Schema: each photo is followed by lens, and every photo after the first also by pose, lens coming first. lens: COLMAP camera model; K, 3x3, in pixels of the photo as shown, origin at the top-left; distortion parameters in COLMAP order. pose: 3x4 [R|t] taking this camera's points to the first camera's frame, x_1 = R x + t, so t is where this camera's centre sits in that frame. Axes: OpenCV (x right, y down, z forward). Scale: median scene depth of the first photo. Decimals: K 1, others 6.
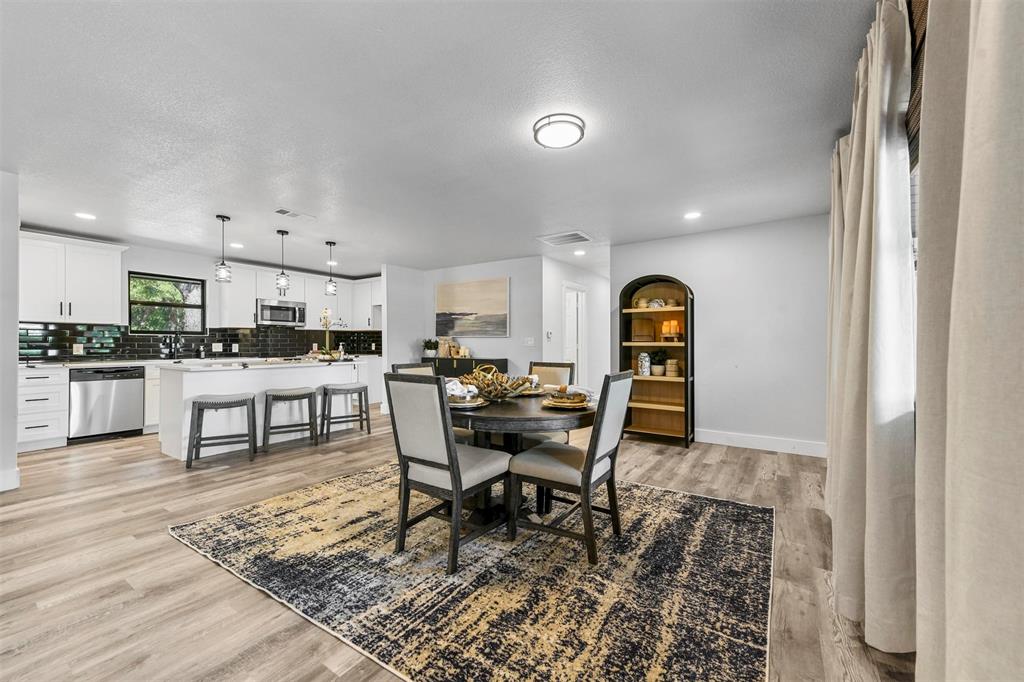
lens RADIAL K [[400.2, 0, 512.8], [0, 400.2, 342.8], [0, 0, 1]] dist [0.014894, 0.000528]
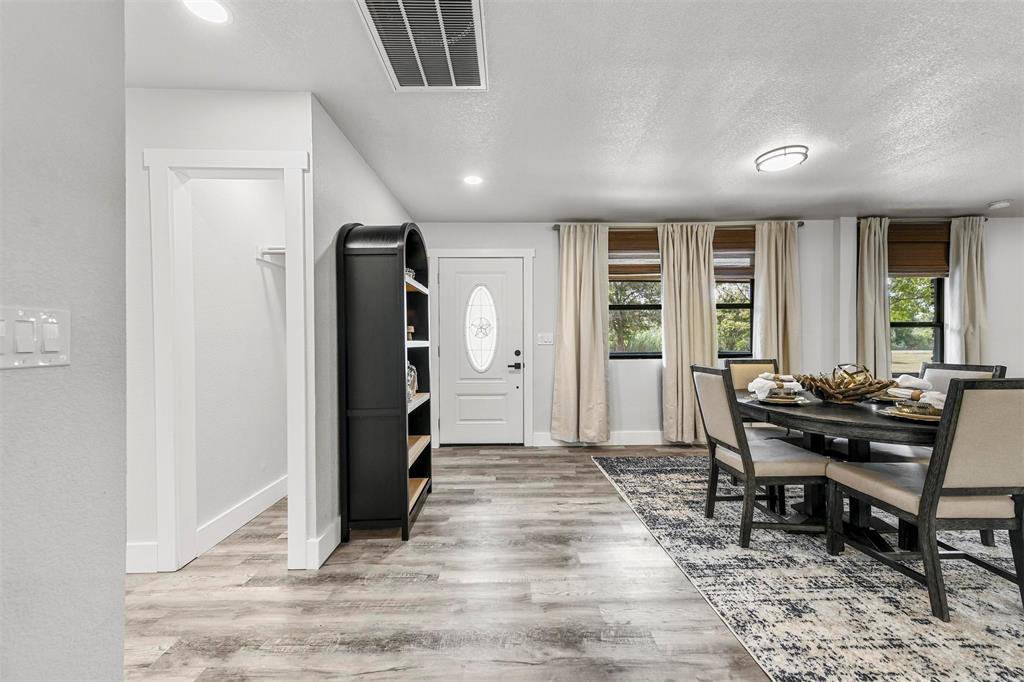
lens RADIAL K [[400.2, 0, 514.2], [0, 400.2, 341.2], [0, 0, 1]] dist [0.014894, 0.000528]
pose [[-0.568917, 0.005785, 0.822374, -0.211929], [0.007972, 0.999967, -0.001519, 0.000956], [-0.822356, 0.005692, -0.568945, 1.192219]]
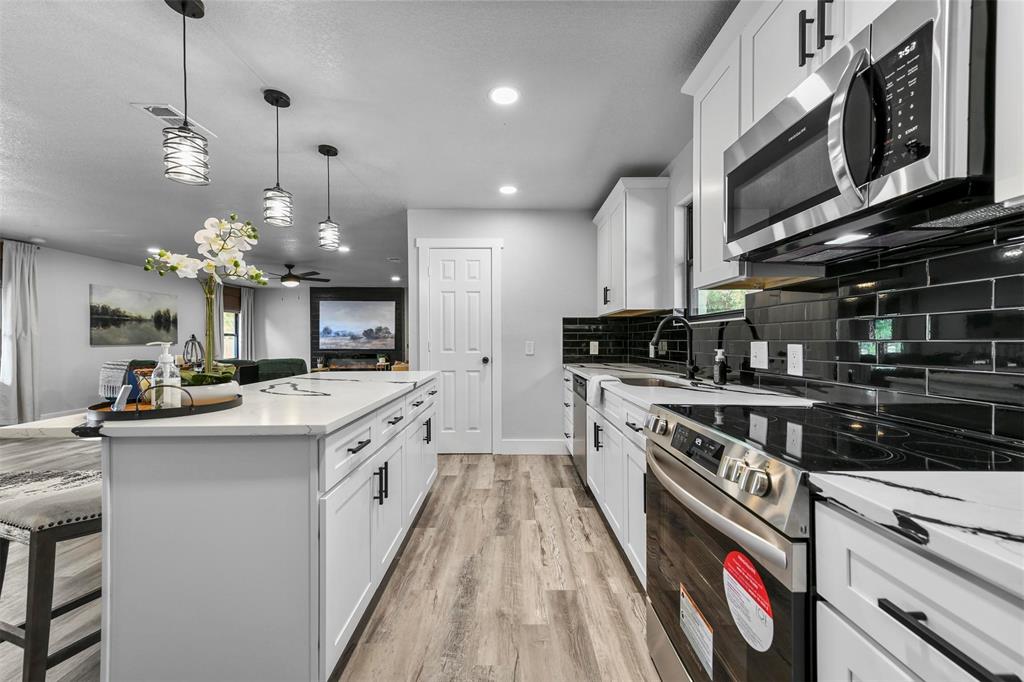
lens RADIAL K [[400.2, 0, 513.4], [0, 400.2, 339.7], [0, 0, 1]] dist [0.014894, 0.000528]
pose [[-0.829851, 0.001608, -0.557983, -0.528884], [0.003465, 0.999991, -0.002271, 0.000297], [0.557975, -0.003818, -0.829849, 1.499993]]
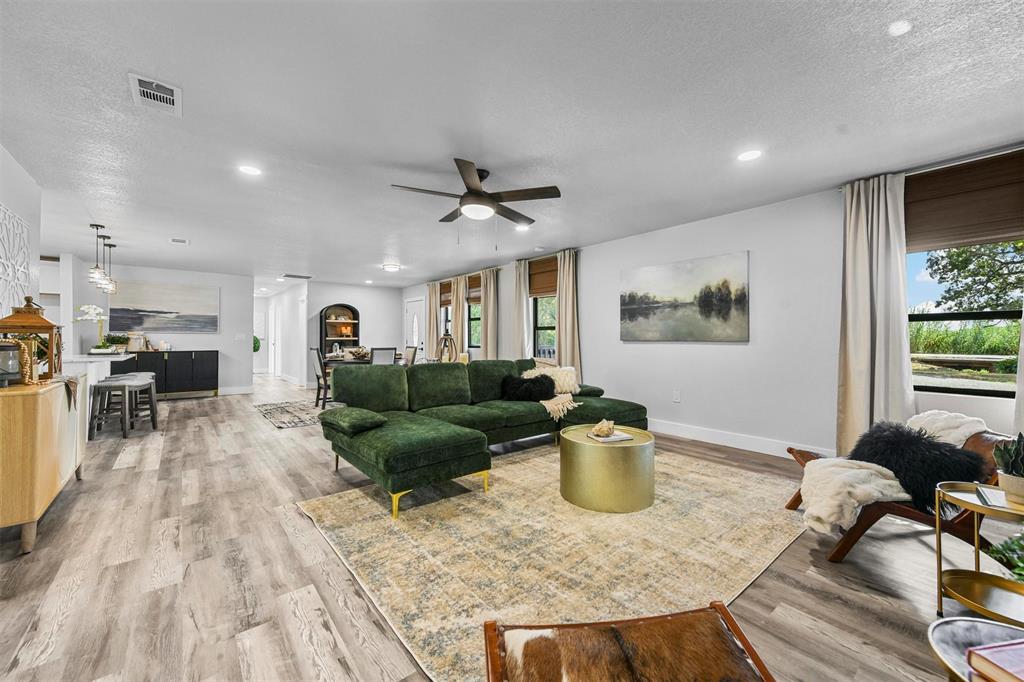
lens RADIAL K [[400.2, 0, 514.2], [0, 400.2, 336.7], [0, 0, 1]] dist [0.014894, 0.000528]
pose [[0.290941, 0.003329, 0.956735, -1.284914], [0.000043, 0.999994, -0.003492, 0.001333], [-0.956741, 0.001057, 0.290939, -0.393113]]
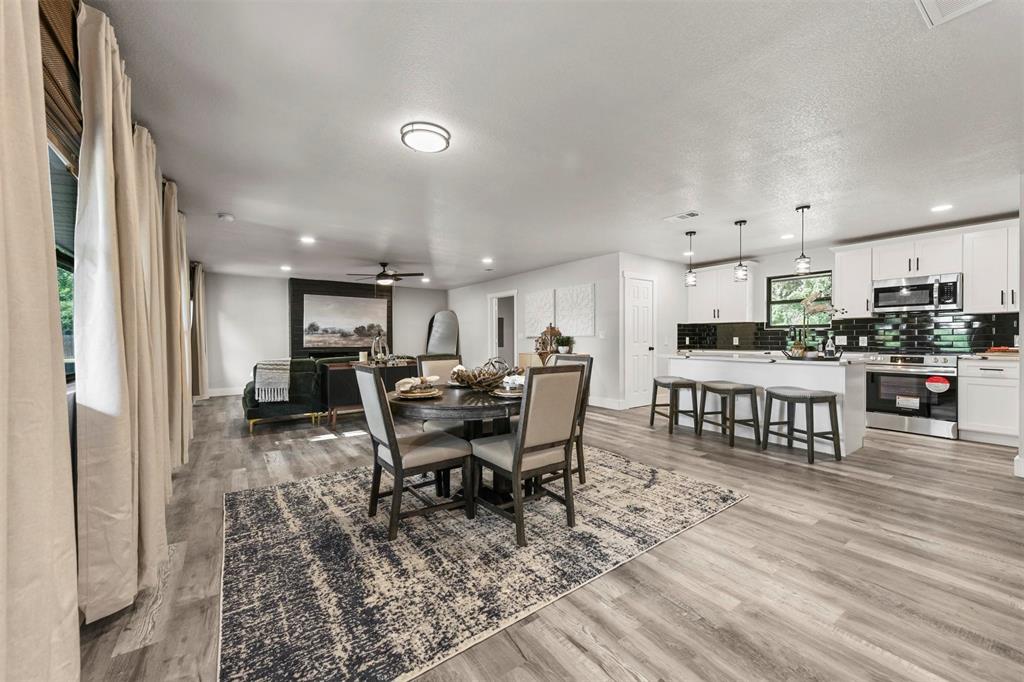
lens RADIAL K [[400.2, 0, 513.9], [0, 400.2, 341.6], [0, 0, 1]] dist [0.014894, 0.000528]
pose [[-0.357236, 0.011219, -0.933947, 0.528979], [0.006287, 0.999934, 0.009607, 0.000989], [0.933993, -0.002440, -0.357283, 0.820382]]
